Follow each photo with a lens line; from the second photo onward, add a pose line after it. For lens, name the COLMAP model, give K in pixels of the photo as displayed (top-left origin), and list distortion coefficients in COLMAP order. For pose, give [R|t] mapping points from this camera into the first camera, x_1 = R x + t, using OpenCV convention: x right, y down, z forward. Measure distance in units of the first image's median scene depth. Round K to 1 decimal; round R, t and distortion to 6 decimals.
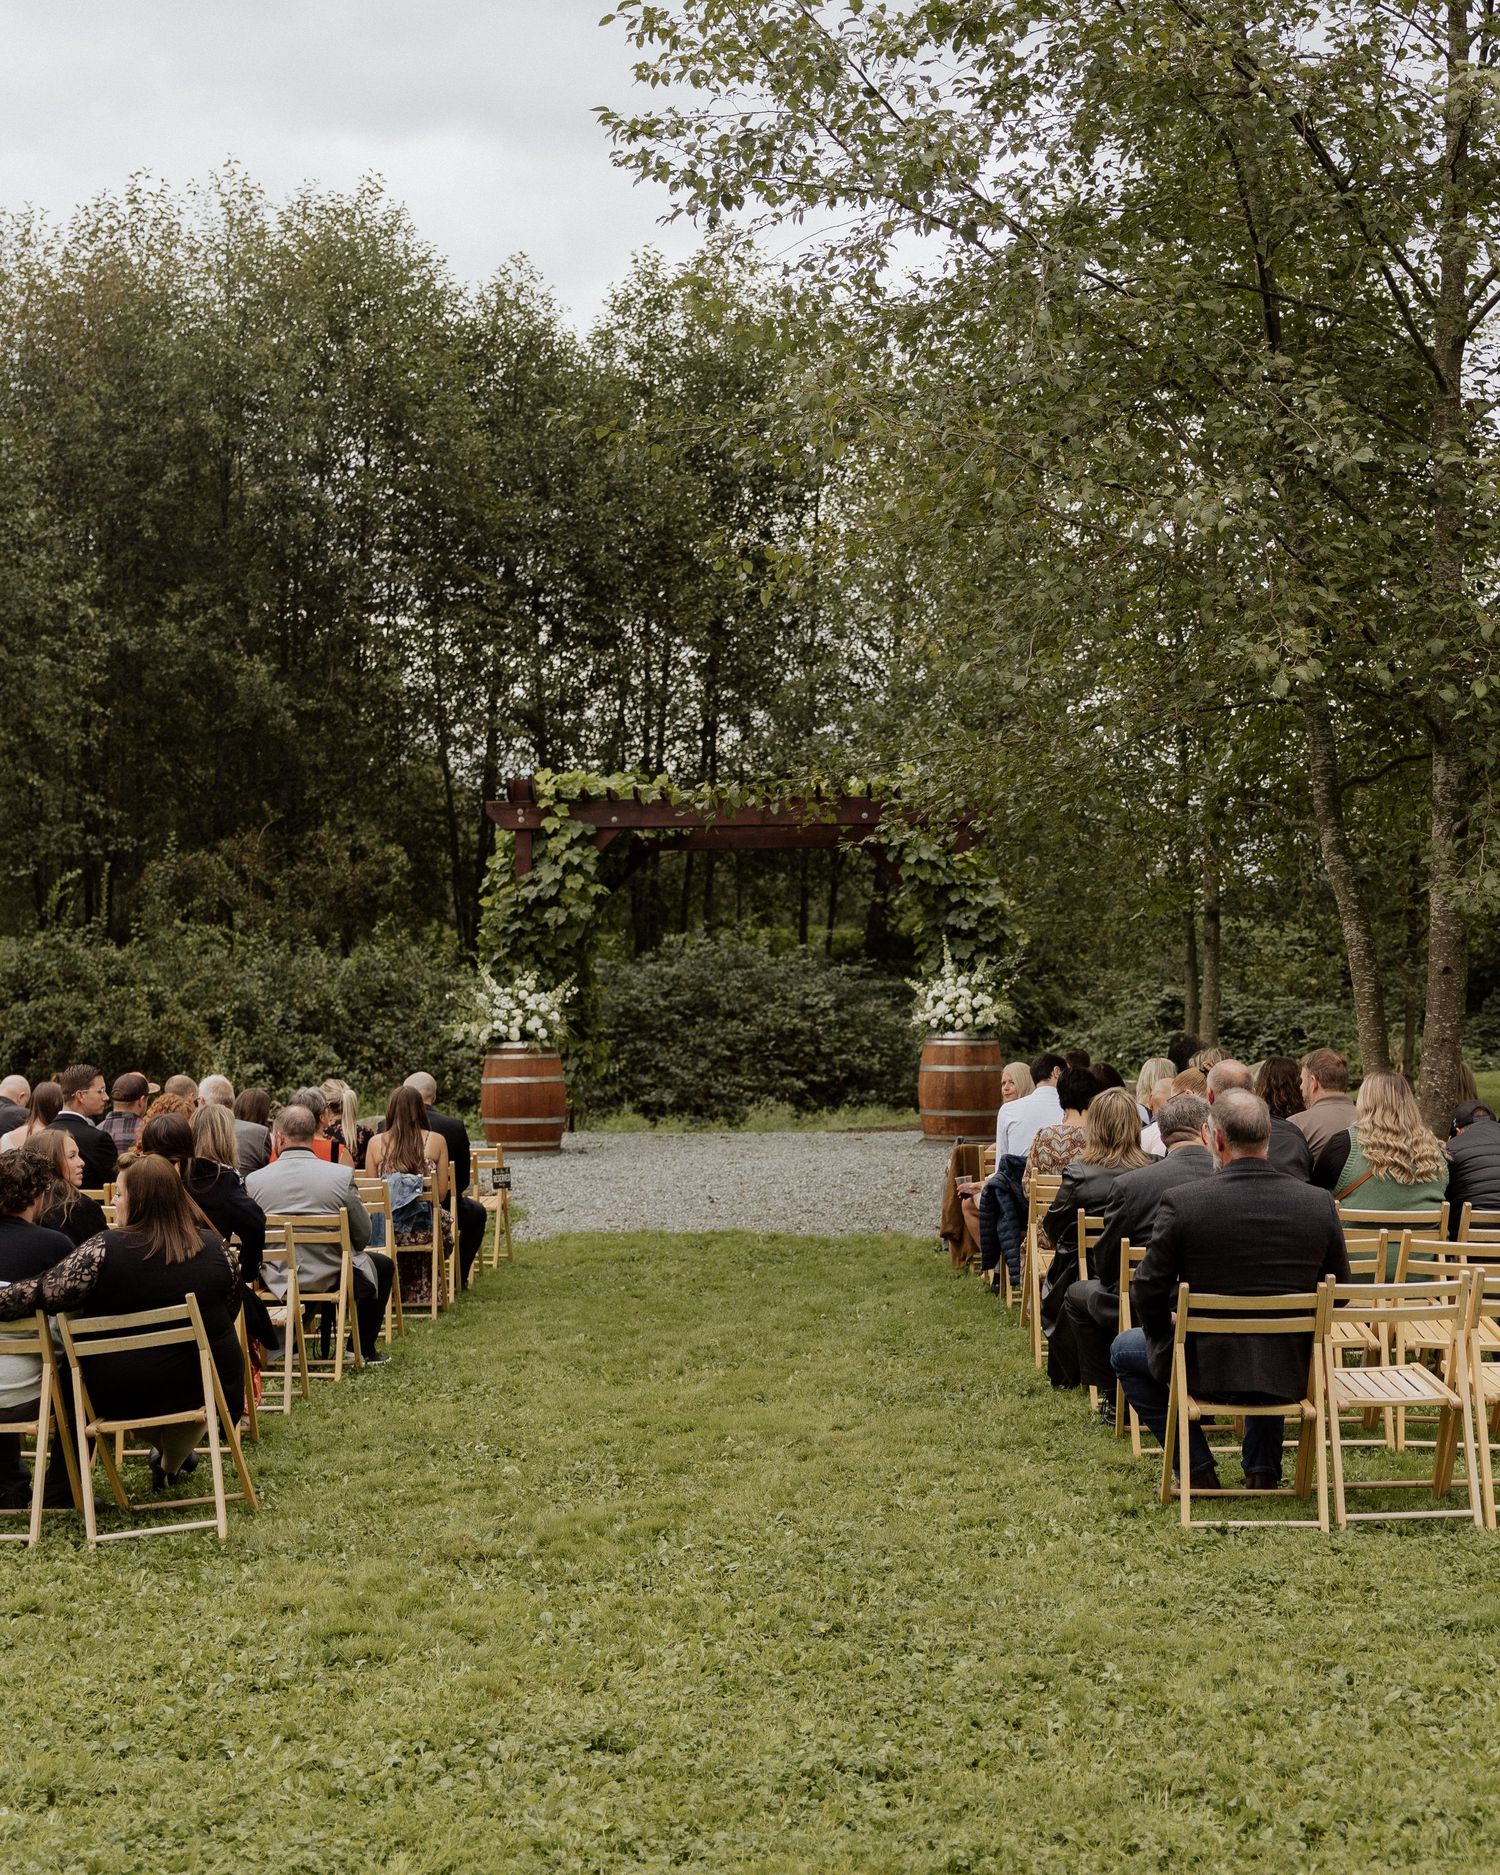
lens RADIAL K [[2370.3, 0, 749.6], [0, 2370.3, 938.9], [0, 0, 1]] dist [-0.017617, 0.000000]
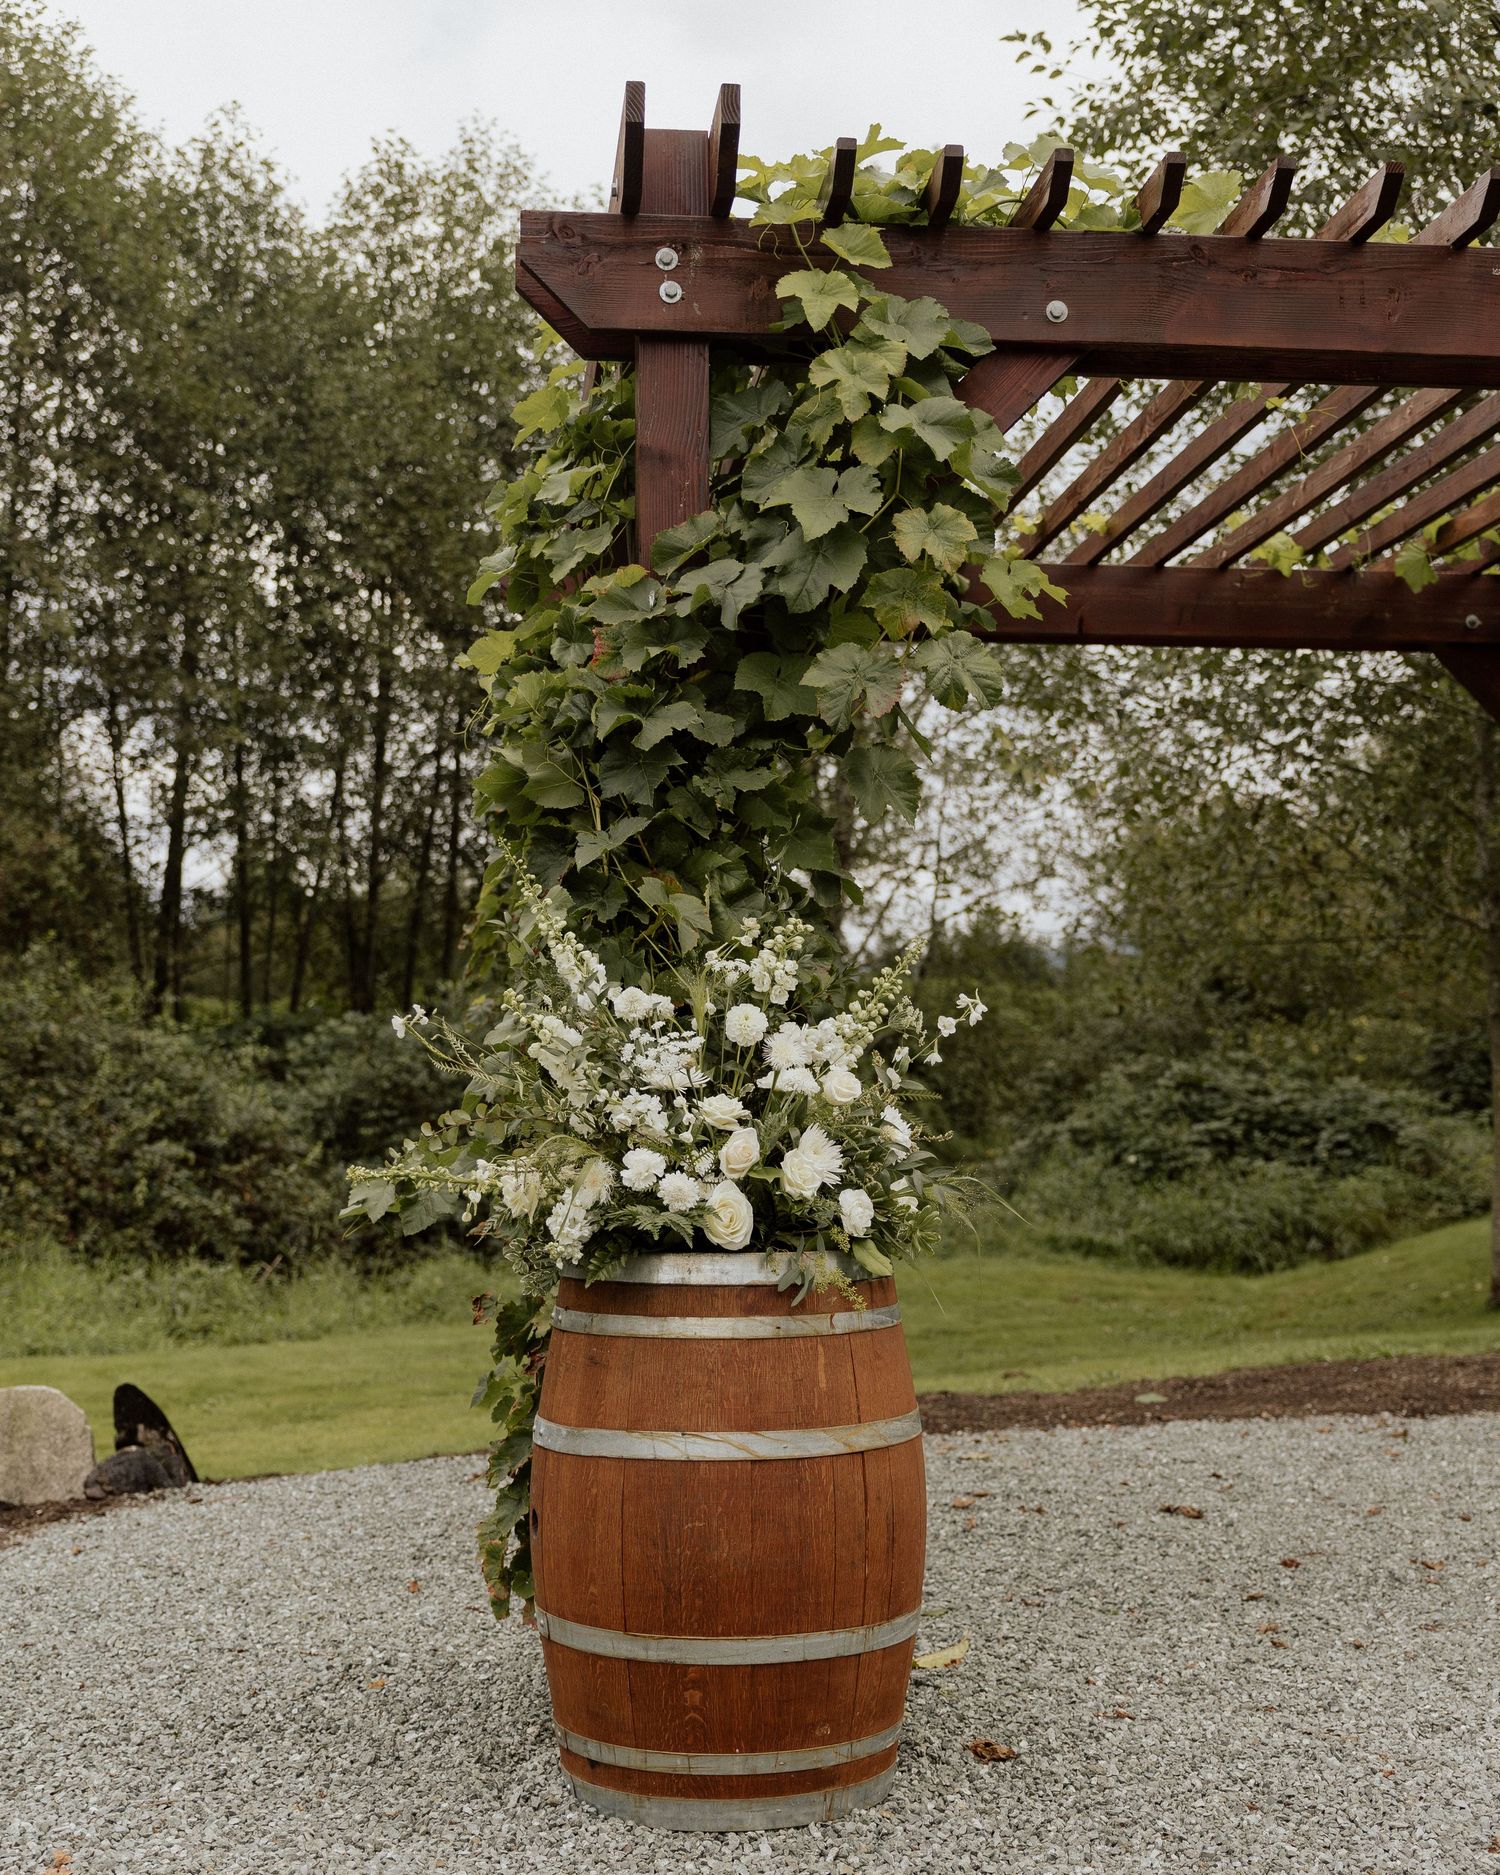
lens RADIAL K [[2425.6, 0, 800.8], [0, 2425.6, 1011.1], [0, 0, 1]] dist [0.015174, 0.000000]
pose [[0.988312, 0.016340, 0.151569, -0.120824], [-0.016146, 0.999866, -0.002511, 0.022360], [-0.151590, 0.000034, 0.988443, 0.768547]]
